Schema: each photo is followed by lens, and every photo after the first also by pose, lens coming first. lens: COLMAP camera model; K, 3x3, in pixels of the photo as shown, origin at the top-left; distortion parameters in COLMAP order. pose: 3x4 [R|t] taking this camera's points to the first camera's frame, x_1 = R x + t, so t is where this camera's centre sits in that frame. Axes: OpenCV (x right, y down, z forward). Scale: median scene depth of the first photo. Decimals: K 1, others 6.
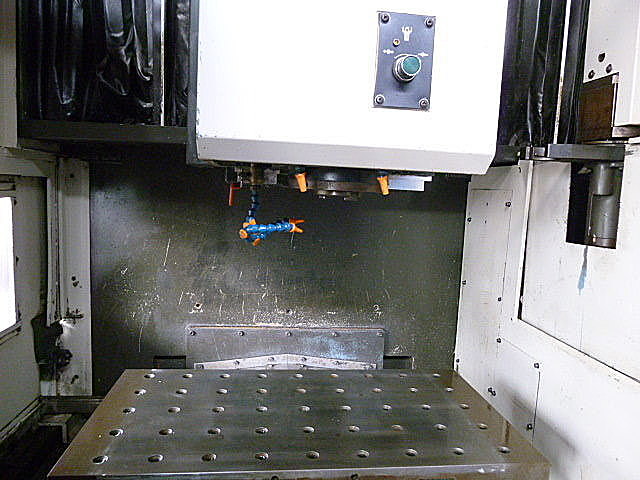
lens RADIAL K [[482.7, 0, 322.2], [0, 482.7, 242.9], [0, 0, 1]] dist [-0.032349, 0.006047]
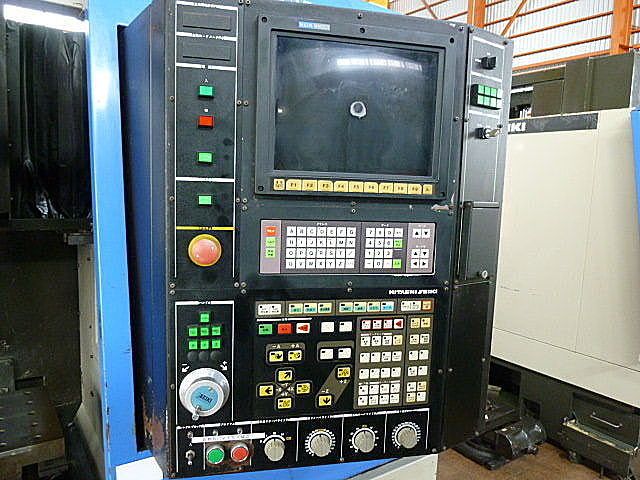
lens RADIAL K [[482.7, 0, 322.2], [0, 482.7, 242.9], [0, 0, 1]] dist [-0.032349, 0.006047]
pose [[0.879867, -0.070141, 0.470015, 0.296087], [0.060879, 0.997535, 0.034899, -0.120550], [-0.471305, -0.002092, 0.881968, -0.484468]]
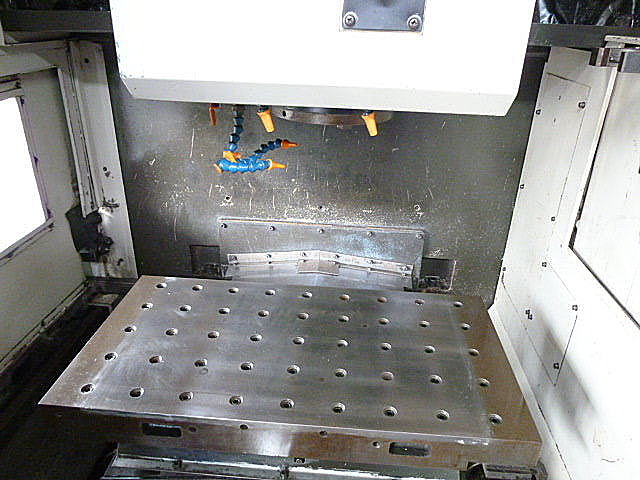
lens RADIAL K [[484.2, 0, 321.0], [0, 484.2, 244.1], [0, 0, 1]] dist [-0.028753, 0.000769]
pose [[0.980972, 0.068302, -0.181739, 0.112546], [-0.005197, 0.944978, 0.327094, -0.105661], [0.194080, -0.319925, 0.927351, 0.106583]]
